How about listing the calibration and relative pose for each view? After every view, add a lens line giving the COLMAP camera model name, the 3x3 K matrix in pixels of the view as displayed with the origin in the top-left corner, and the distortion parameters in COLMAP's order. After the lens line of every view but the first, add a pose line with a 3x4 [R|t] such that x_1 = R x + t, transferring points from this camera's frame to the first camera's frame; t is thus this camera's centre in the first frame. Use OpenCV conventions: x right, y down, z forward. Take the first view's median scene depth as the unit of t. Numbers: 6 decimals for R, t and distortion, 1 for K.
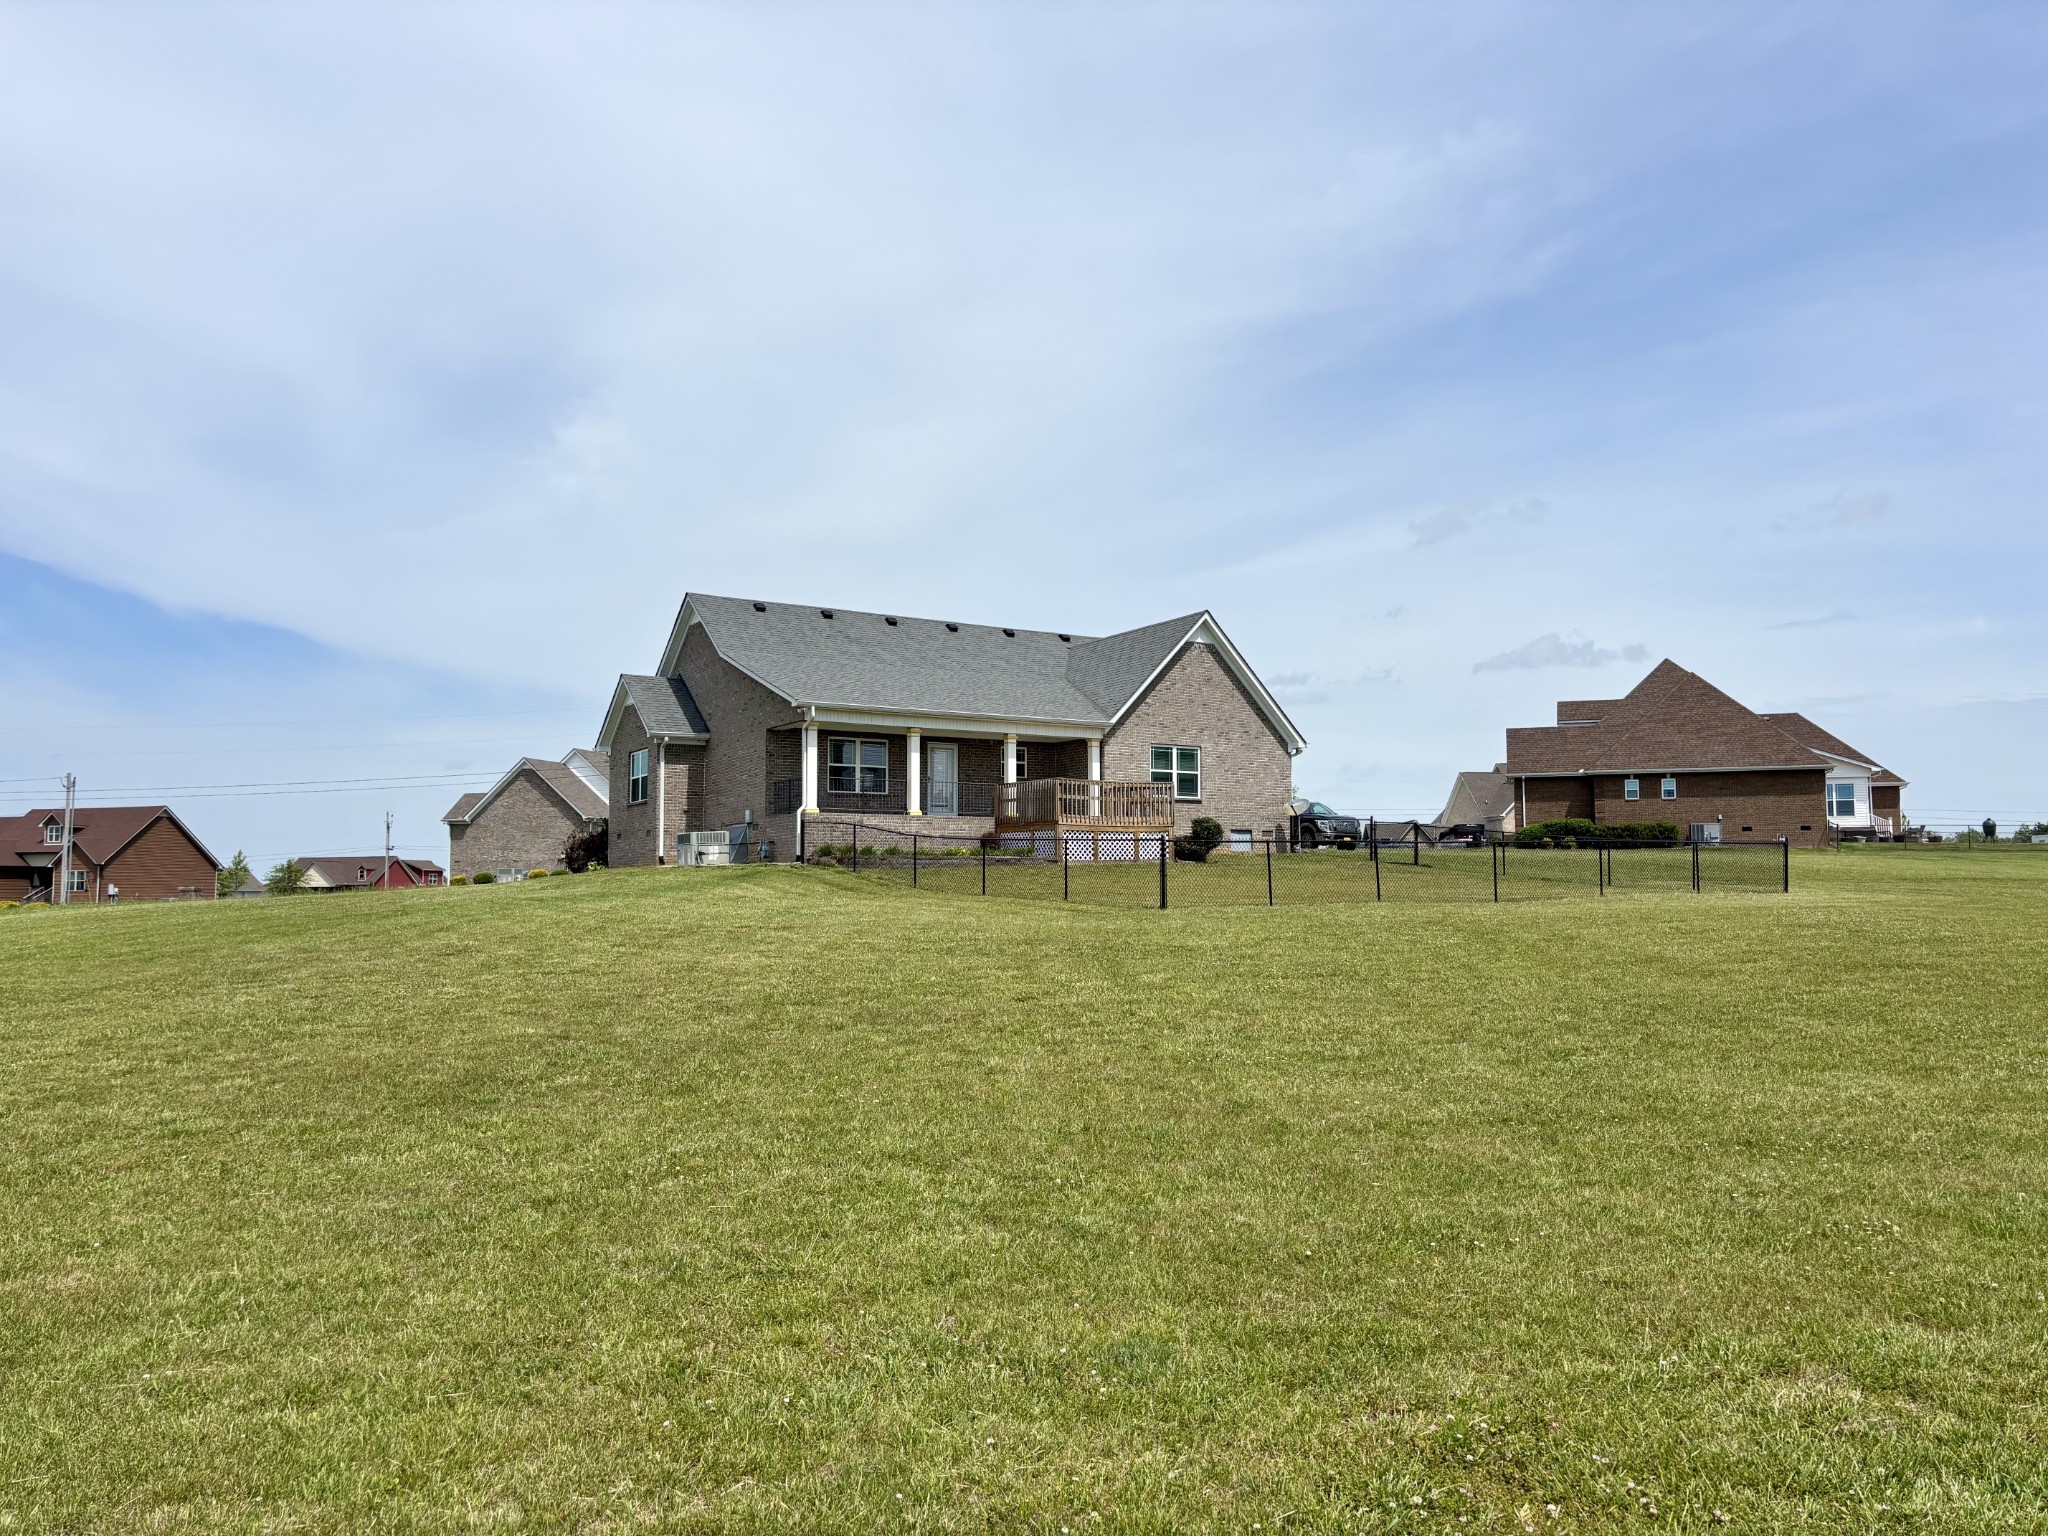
lens RADIAL K [[1567.6, 0, 1025.7], [0, 1567.6, 708.5], [0, 0, 1]] dist [0.005079, 0.000398]
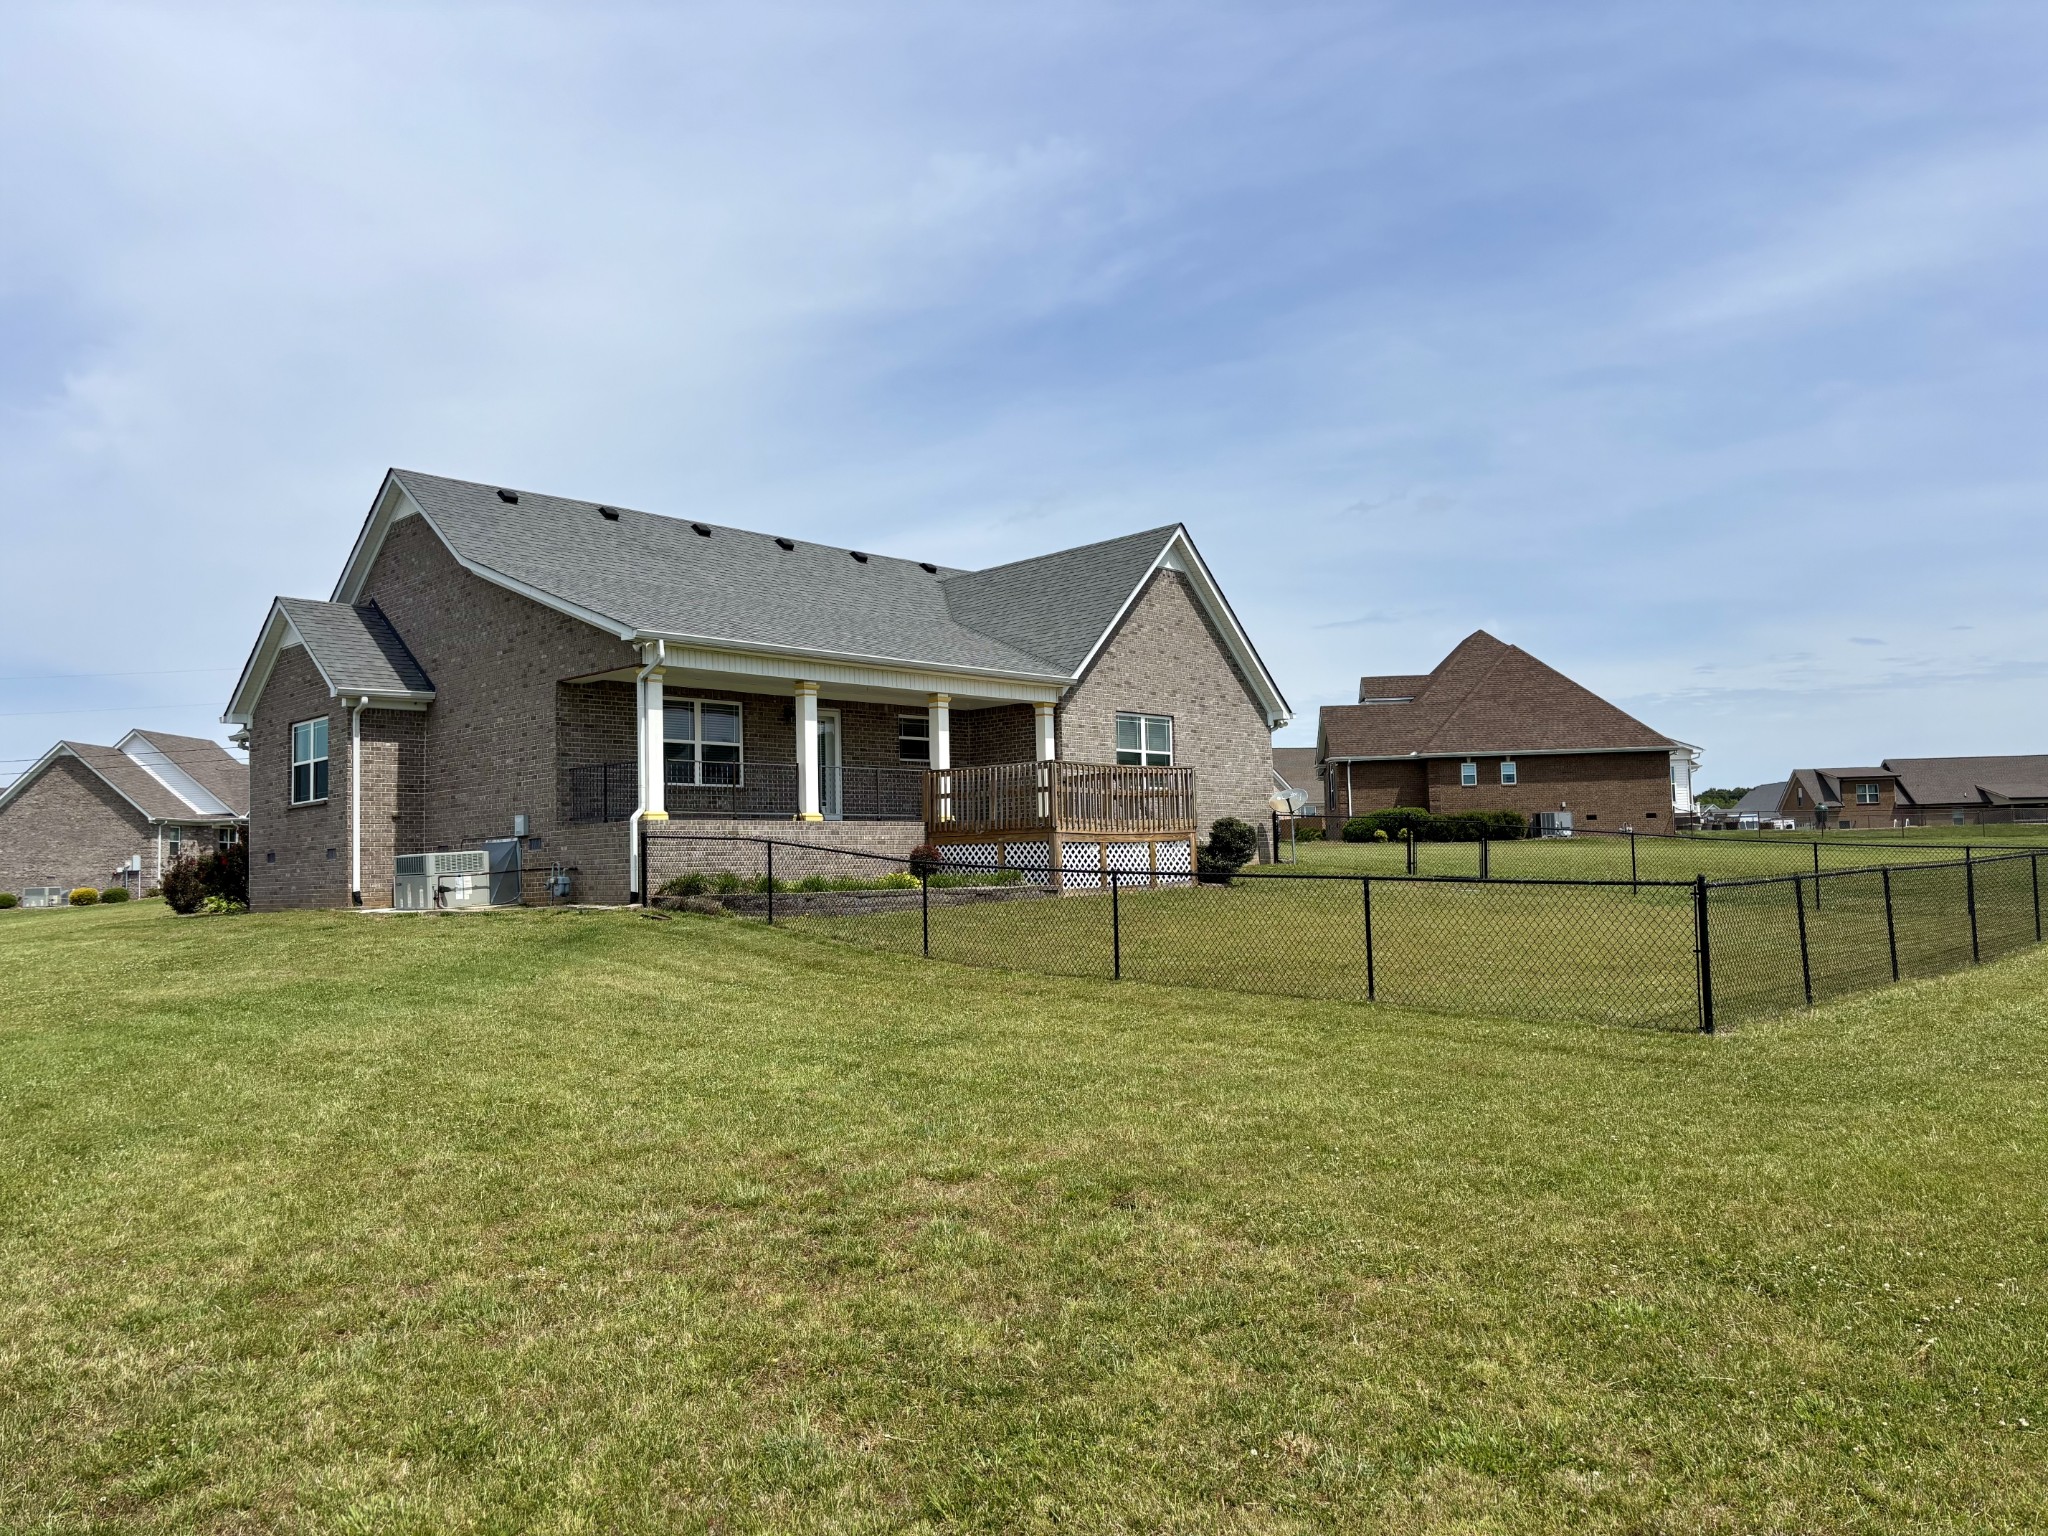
lens RADIAL K [[1560.4, 0, 1016.7], [0, 1560.4, 758.7], [0, 0, 1]] dist [0.000556, 0.003635]
pose [[0.968452, -0.003093, 0.249181, -0.132307], [-0.006813, 0.999221, 0.038883, 0.016643], [-0.249107, -0.039353, 0.967676, 0.341984]]
